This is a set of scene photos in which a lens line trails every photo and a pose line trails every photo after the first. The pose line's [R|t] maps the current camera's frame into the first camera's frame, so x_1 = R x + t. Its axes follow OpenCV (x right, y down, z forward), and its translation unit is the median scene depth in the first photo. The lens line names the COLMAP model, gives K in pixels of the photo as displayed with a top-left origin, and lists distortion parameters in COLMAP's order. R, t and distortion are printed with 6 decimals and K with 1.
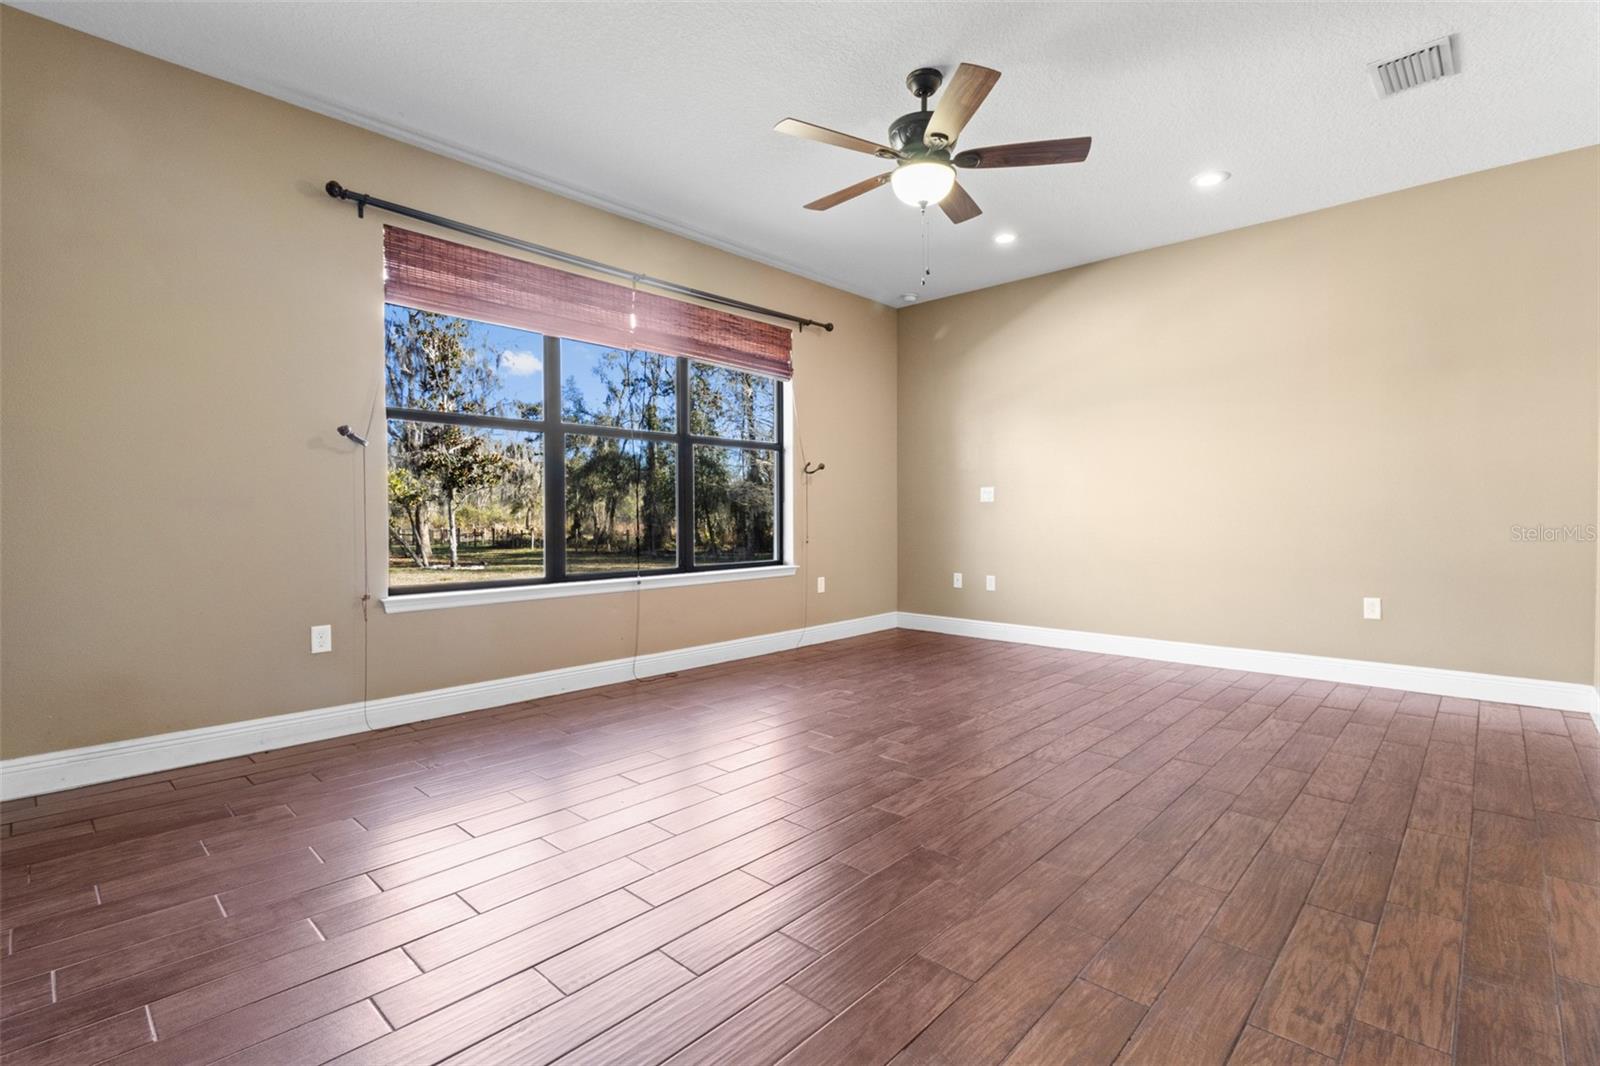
lens RADIAL K [[739.7, 0, 809.1], [0, 739.7, 527.1], [0, 0, 1]] dist [0.004996, 0.000390]
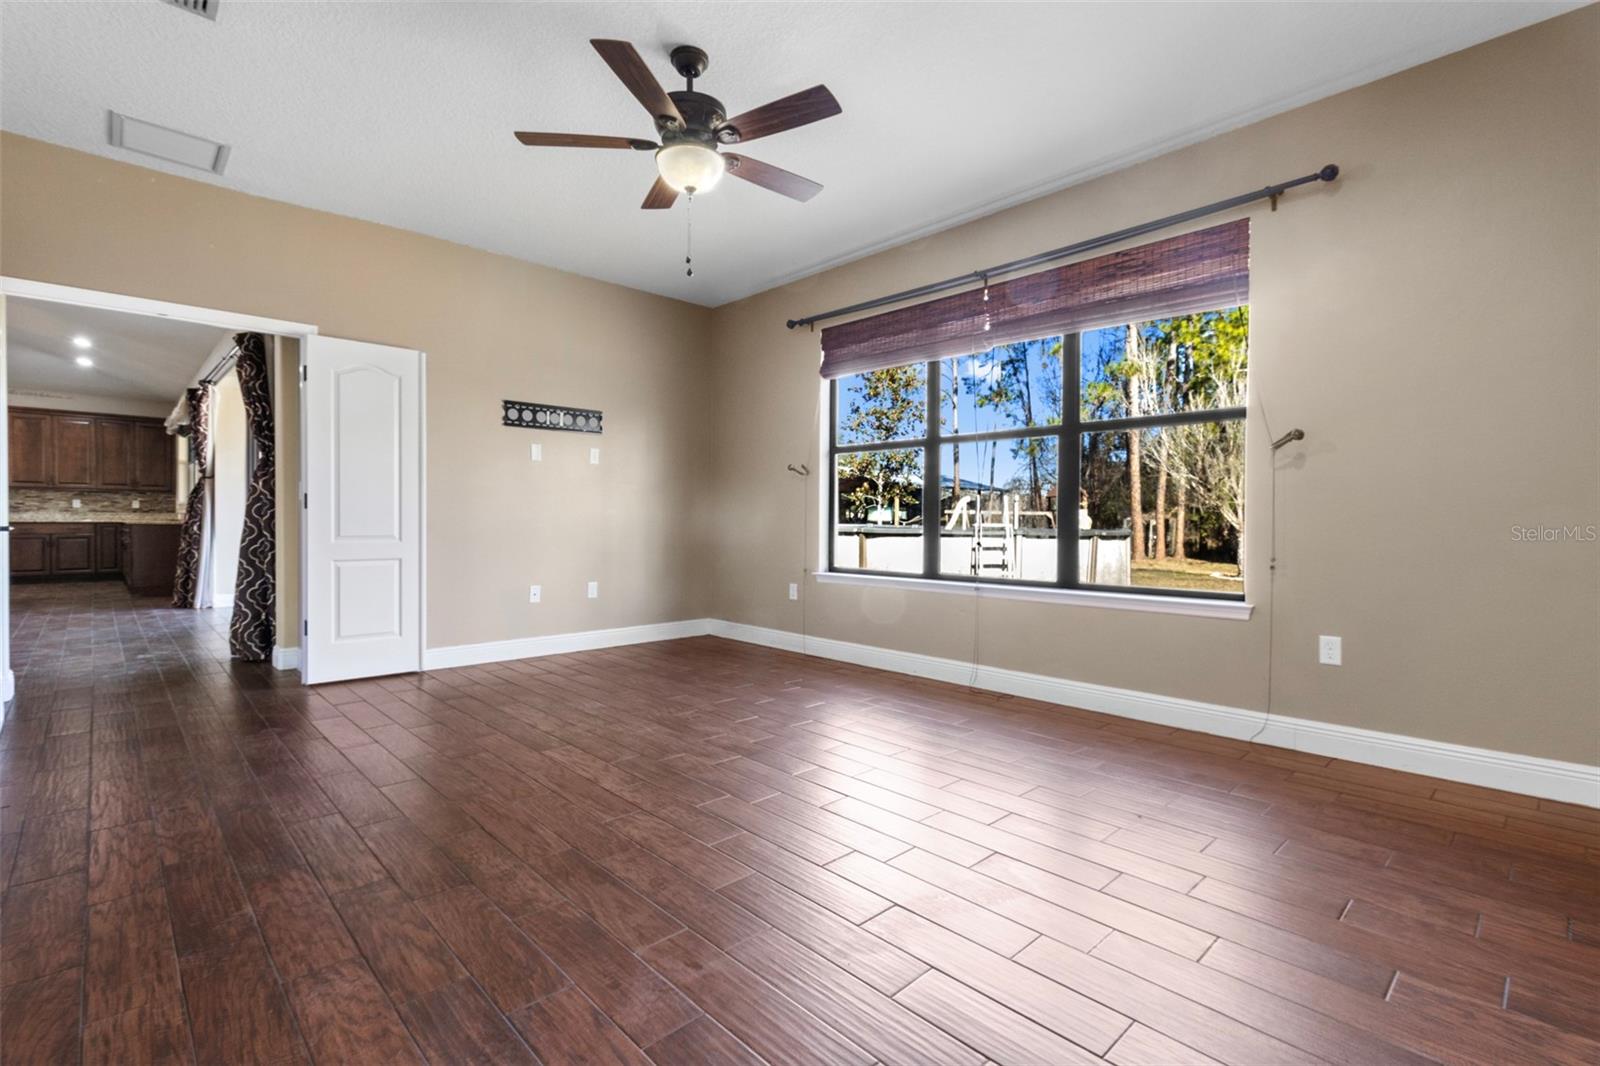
lens RADIAL K [[739.7, 0, 809.1], [0, 739.7, 527.1], [0, 0, 1]] dist [0.004996, 0.000390]
pose [[-0.061186, 0.012724, -0.998045, 1.024091], [-0.022124, 0.999656, 0.014100, -0.020637], [0.997881, 0.022943, -0.060883, 1.139989]]
